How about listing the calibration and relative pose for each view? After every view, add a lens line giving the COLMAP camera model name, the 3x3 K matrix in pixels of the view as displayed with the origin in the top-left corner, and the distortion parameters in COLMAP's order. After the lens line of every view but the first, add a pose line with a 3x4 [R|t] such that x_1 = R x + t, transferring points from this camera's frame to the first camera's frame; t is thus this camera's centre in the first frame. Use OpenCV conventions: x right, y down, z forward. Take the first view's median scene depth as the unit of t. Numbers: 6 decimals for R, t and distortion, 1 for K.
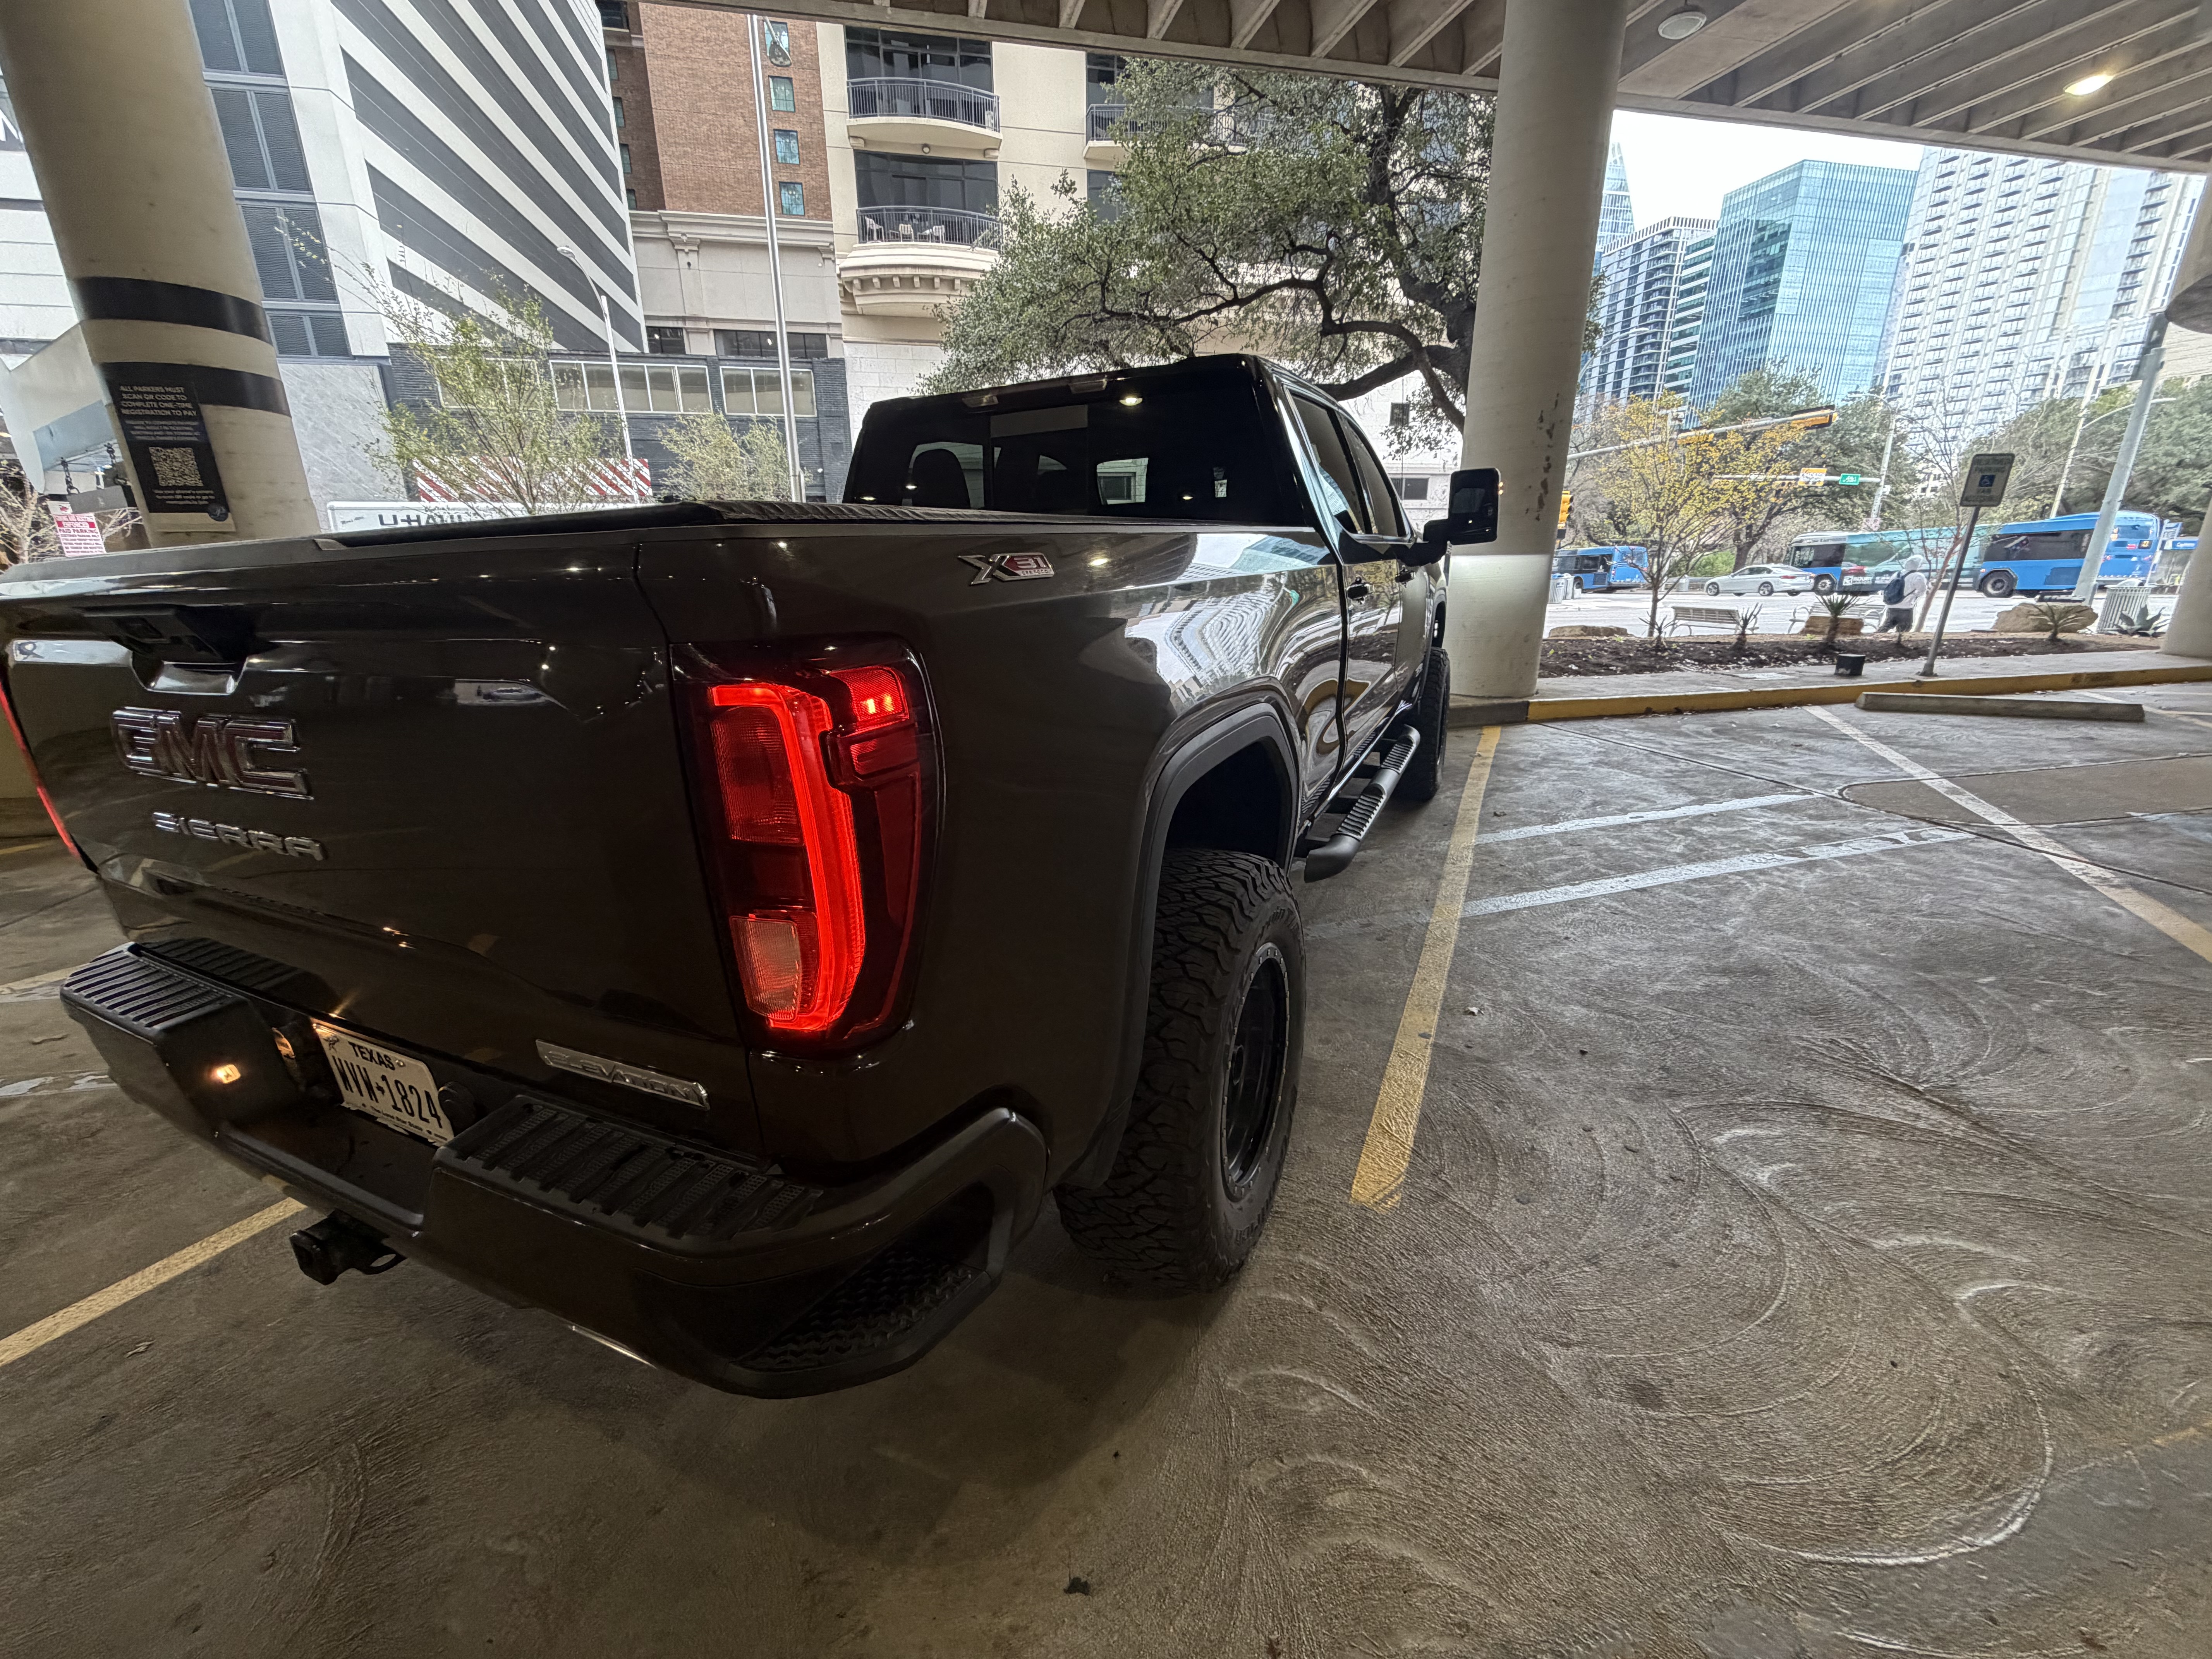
lens RADIAL K [[885.6, 0, 1097.3], [0, 885.6, 826.1], [0, 0, 1]] dist [0.000900, -0.000404]
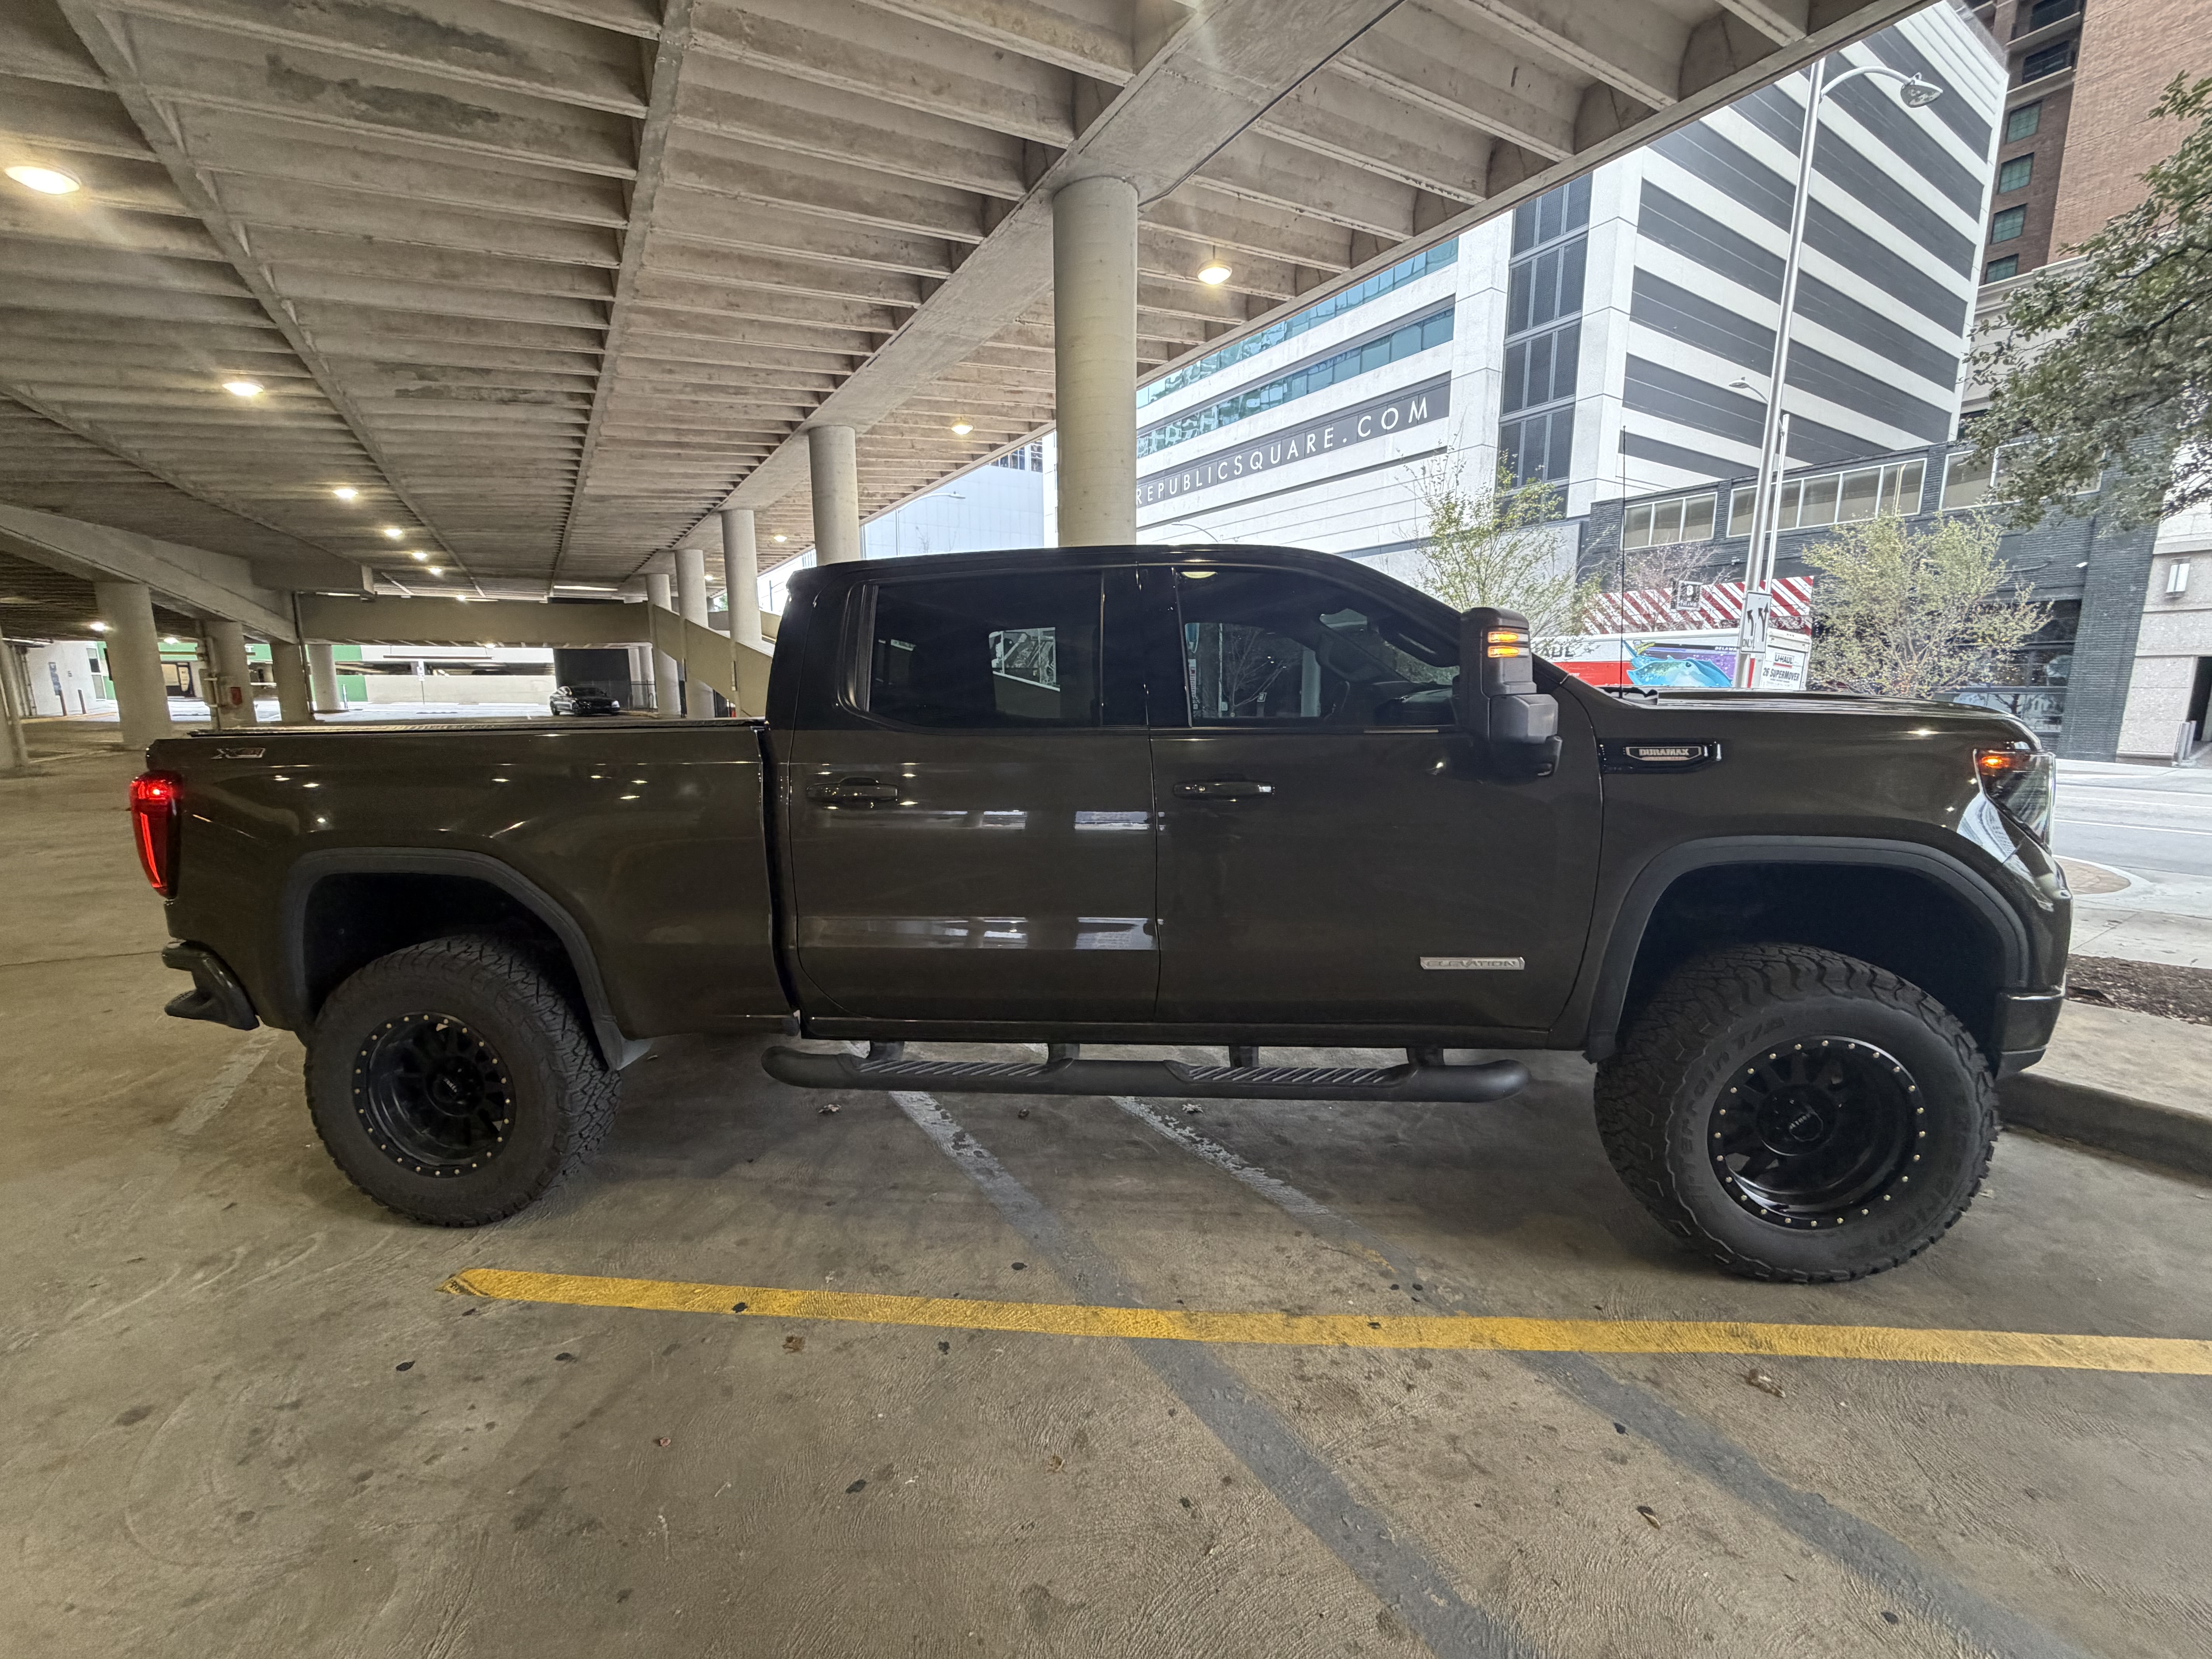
lens RADIAL K [[885.6, 0, 1097.3], [0, 885.6, 826.1], [0, 0, 1]] dist [0.000900, -0.000404]
pose [[0.341746, 0.161091, -0.925883, 0.112548], [-0.277130, 0.958665, 0.064505, -0.033028], [0.898003, 0.234546, 0.372263, 0.082966]]
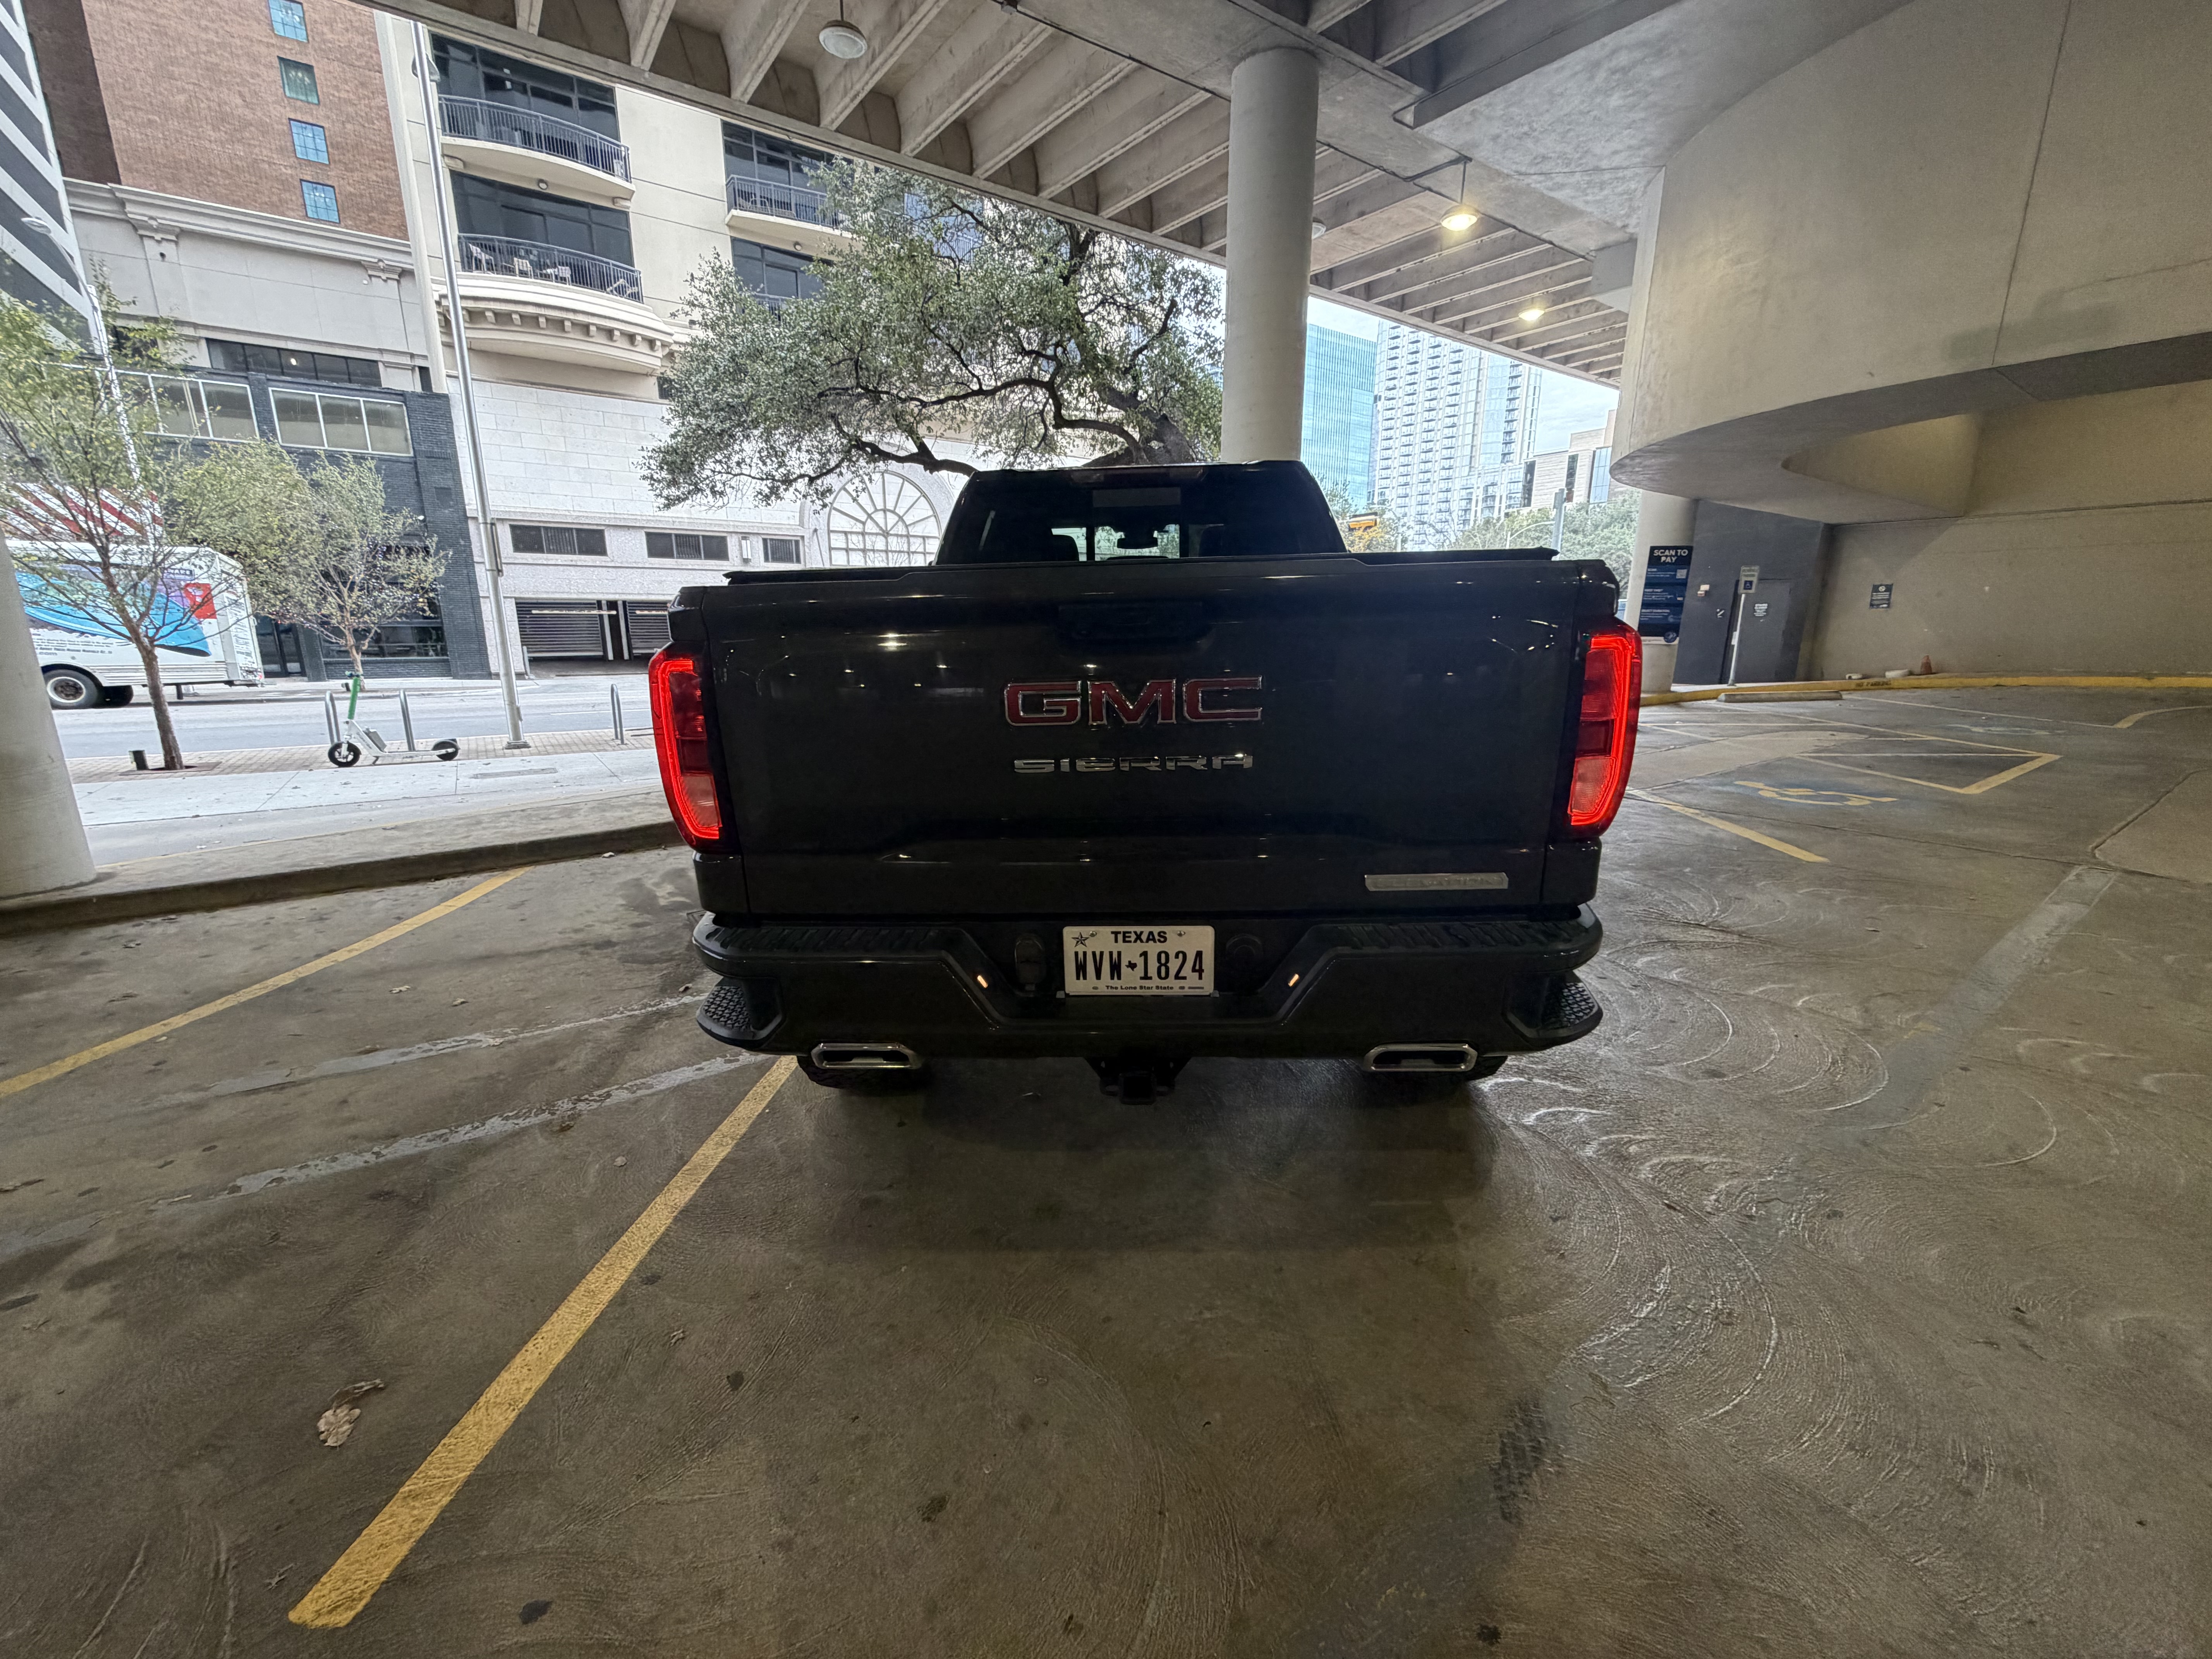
lens RADIAL K [[885.6, 0, 1097.3], [0, 885.6, 826.1], [0, 0, 1]] dist [0.000900, -0.000404]
pose [[0.922741, -0.075307, 0.377992, -0.058957], [0.102313, 0.993400, -0.051850, 0.006628], [-0.371592, 0.086518, 0.924356, -0.010356]]
